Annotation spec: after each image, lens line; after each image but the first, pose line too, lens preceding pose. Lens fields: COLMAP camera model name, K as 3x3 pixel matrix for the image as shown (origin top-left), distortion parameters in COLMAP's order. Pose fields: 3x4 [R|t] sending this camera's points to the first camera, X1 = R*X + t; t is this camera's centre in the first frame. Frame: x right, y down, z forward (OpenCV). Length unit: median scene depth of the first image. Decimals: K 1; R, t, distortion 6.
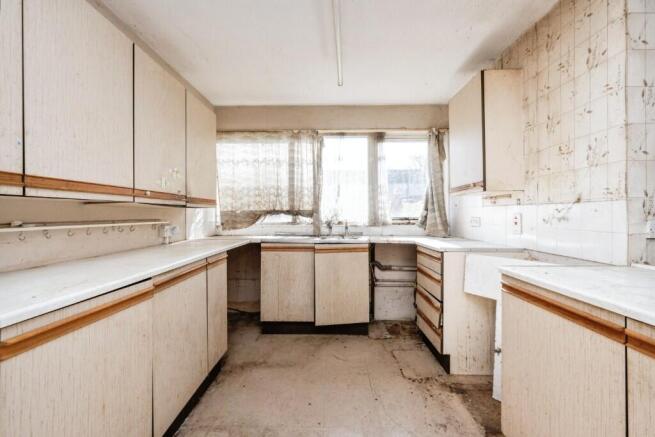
lens RADIAL K [[258.2, 0, 327.9], [0, 258.2, 213.1], [0, 0, 1]] dist [-0.003765, -0.000427]
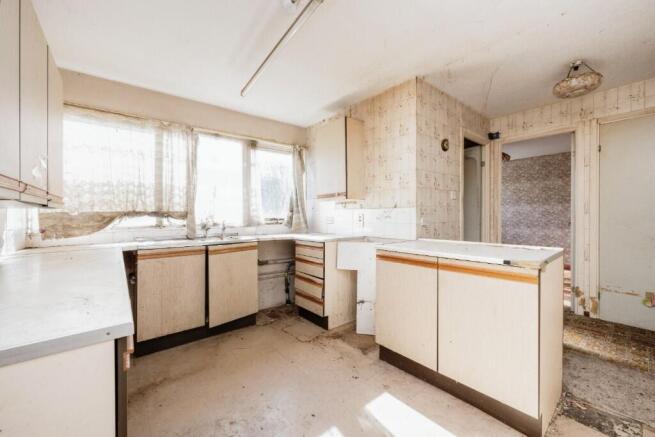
lens RADIAL K [[258.2, 0, 328.0], [0, 258.2, 217.4], [0, 0, 1]] dist [-0.003765, -0.000427]
pose [[0.766689, -0.012134, 0.641904, -0.316646], [0.005323, 0.999907, 0.012544, 0.000864], [-0.641996, -0.006201, 0.766683, -0.048542]]
